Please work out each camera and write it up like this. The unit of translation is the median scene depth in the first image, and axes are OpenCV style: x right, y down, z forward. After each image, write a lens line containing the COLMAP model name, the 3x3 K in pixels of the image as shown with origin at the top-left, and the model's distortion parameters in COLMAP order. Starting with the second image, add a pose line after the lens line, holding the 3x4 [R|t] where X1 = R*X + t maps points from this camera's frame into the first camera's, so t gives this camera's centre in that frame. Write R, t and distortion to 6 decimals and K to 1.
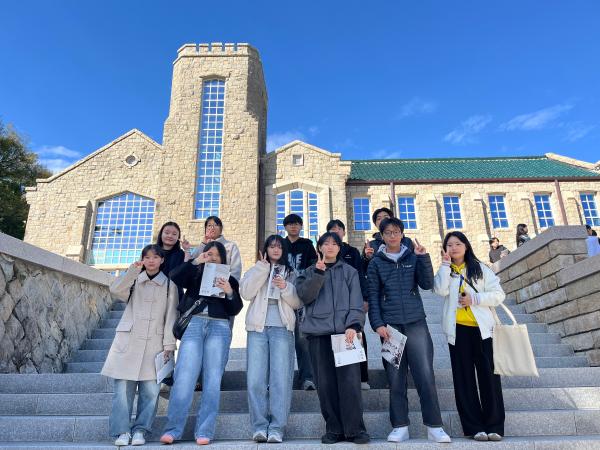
lens RADIAL K [[453.3, 0, 300.0], [0, 453.3, 225.0], [0, 0, 1]] dist [0.036350, -0.004819]
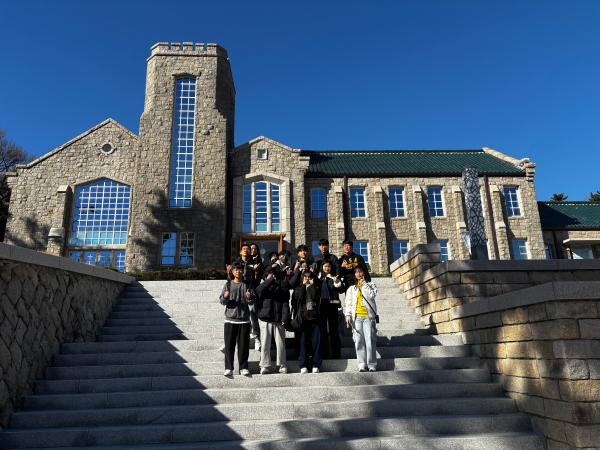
lens RADIAL K [[449.8, 0, 298.9], [0, 449.8, 226.8], [0, 0, 1]] dist [0.043567, -0.005771]
pose [[0.997810, 0.007789, 0.065680, 0.014071], [-0.012274, 0.997599, 0.068159, -0.041159], [-0.064991, -0.068816, 0.995510, -0.125554]]
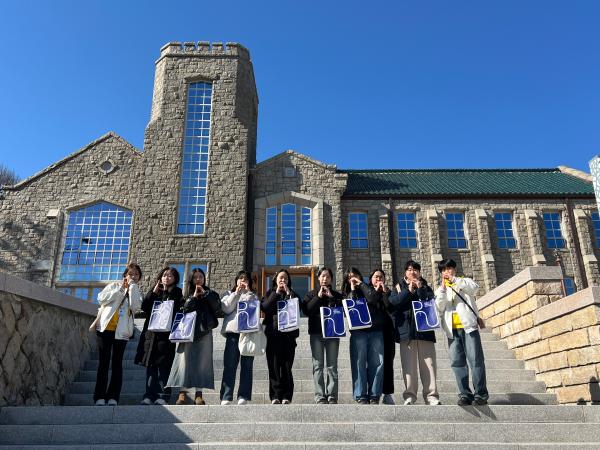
lens RADIAL K [[513.5, 0, 302.2], [0, 513.5, 230.4], [0, 0, 1]] dist [0.052139, -0.011738]
pose [[0.999687, 0.015534, 0.019615, 0.001412], [-0.015455, 0.999872, -0.004153, -0.018386], [-0.019677, 0.003849, 0.999799, -0.047734]]
